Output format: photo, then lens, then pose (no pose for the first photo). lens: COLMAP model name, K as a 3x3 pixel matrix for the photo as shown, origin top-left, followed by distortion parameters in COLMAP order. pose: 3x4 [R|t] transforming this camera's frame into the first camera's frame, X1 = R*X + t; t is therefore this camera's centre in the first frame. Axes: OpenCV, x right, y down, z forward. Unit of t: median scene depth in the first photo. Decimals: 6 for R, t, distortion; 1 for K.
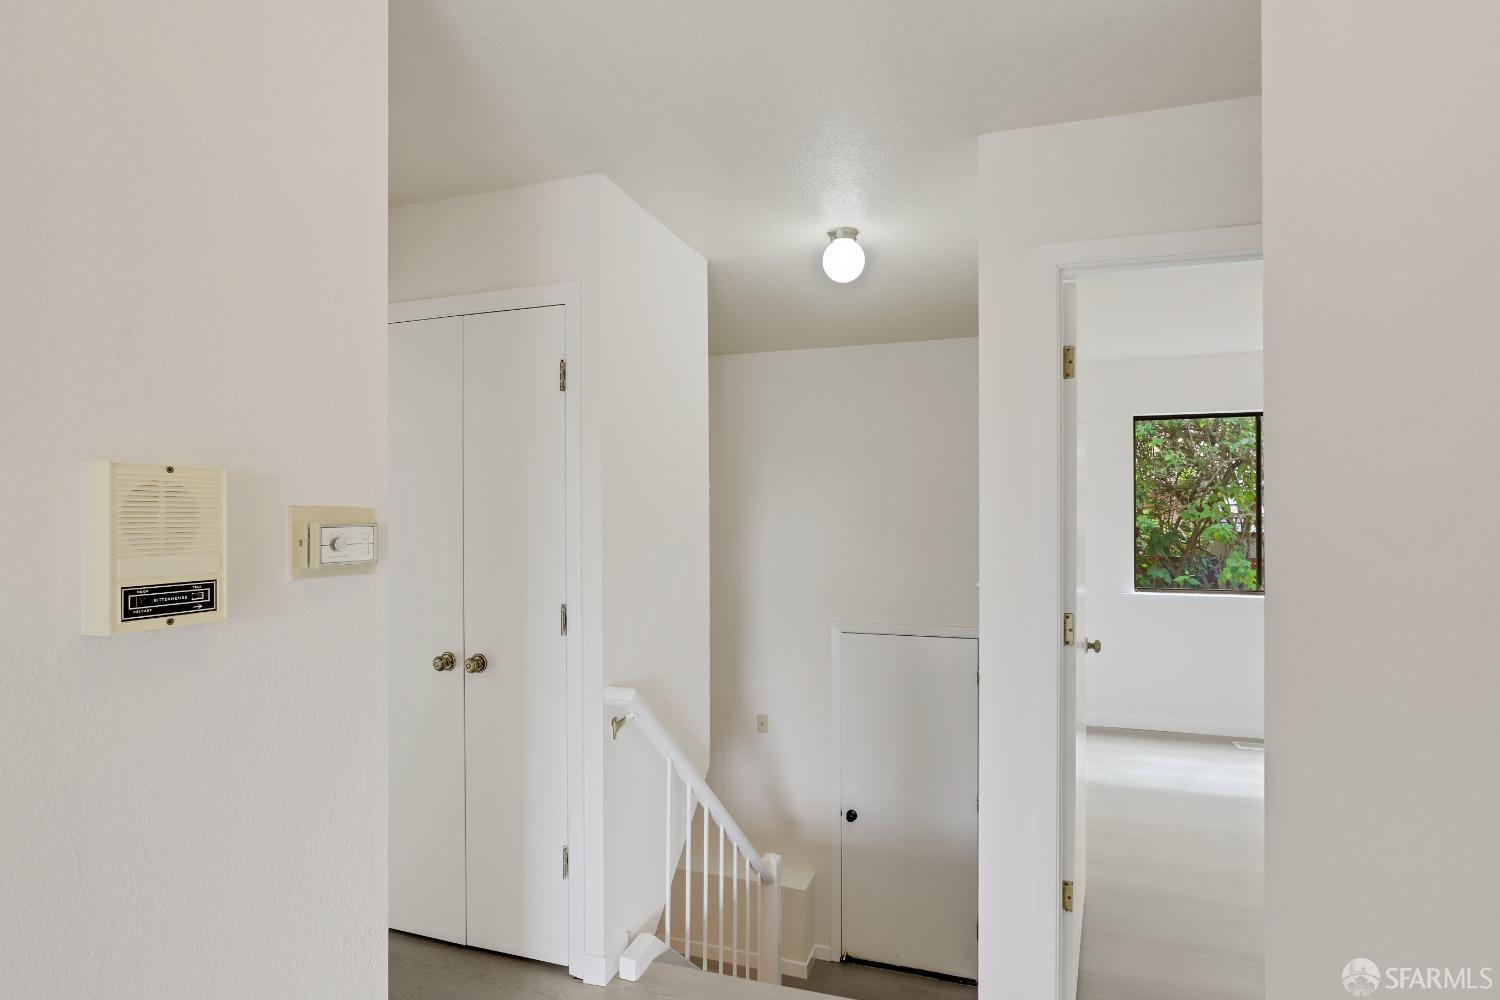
lens RADIAL K [[769.2, 0, 754.4], [0, 769.2, 522.5], [0, 0, 1]] dist [-0.003386, 0.000002]
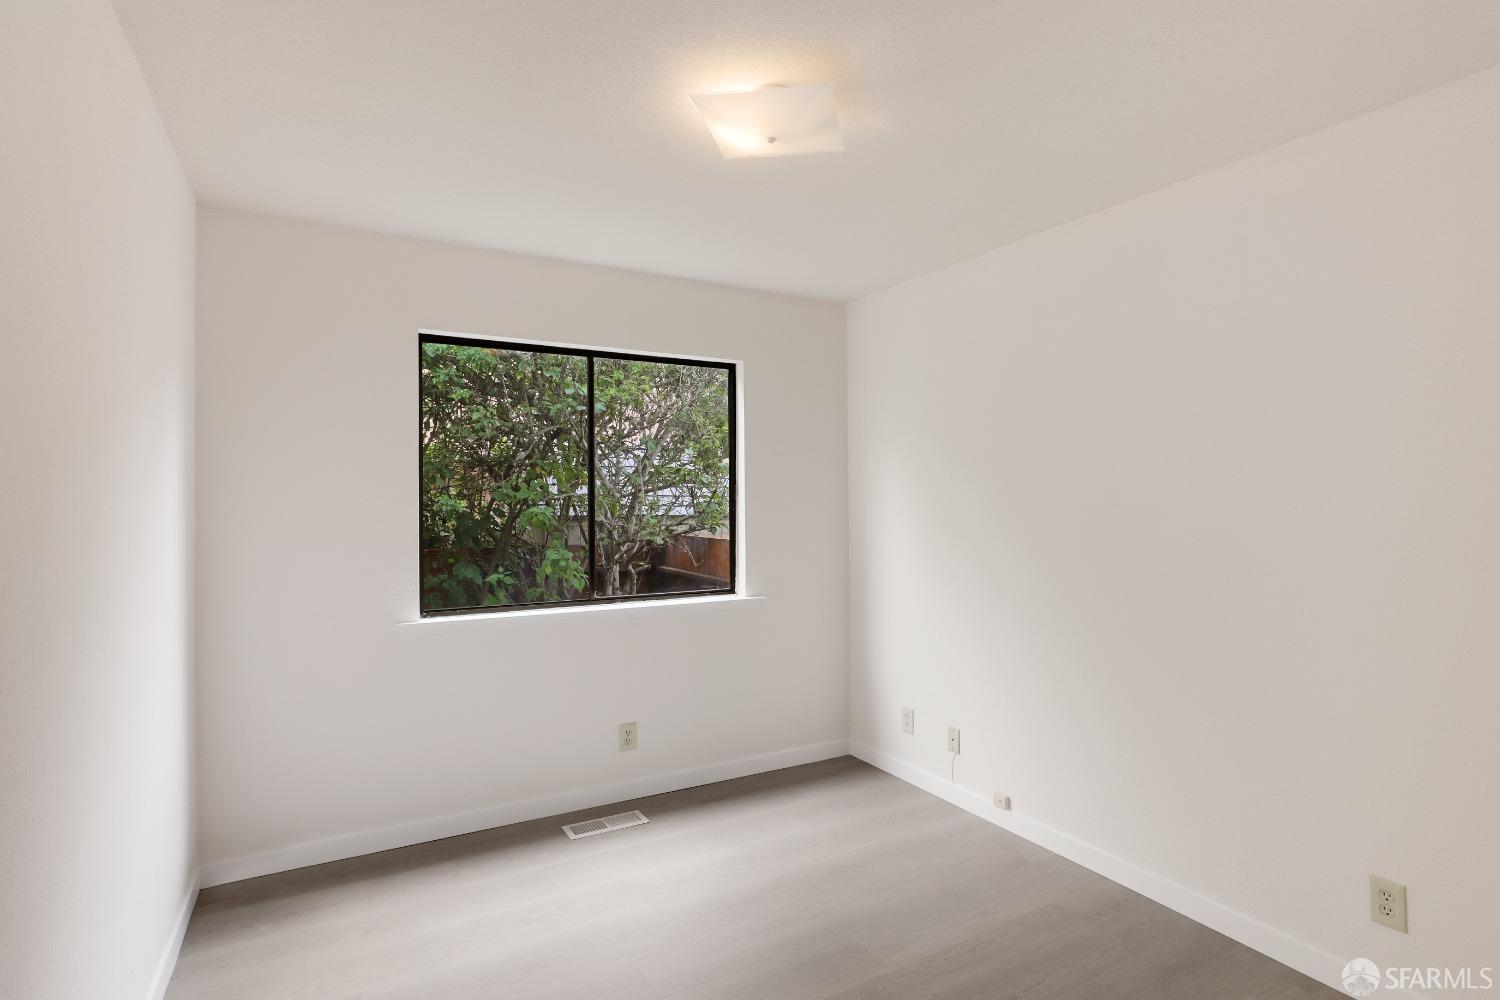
lens RADIAL K [[763.5, 0, 761.8], [0, 763.5, 497.6], [0, 0, 1]] dist [-0.006510, 0.000814]
pose [[0.667754, 0.001920, 0.744380, 0.161662], [0.005831, 0.999952, -0.007810, 0.000040], [-0.744359, 0.009556, 0.667711, 0.282574]]
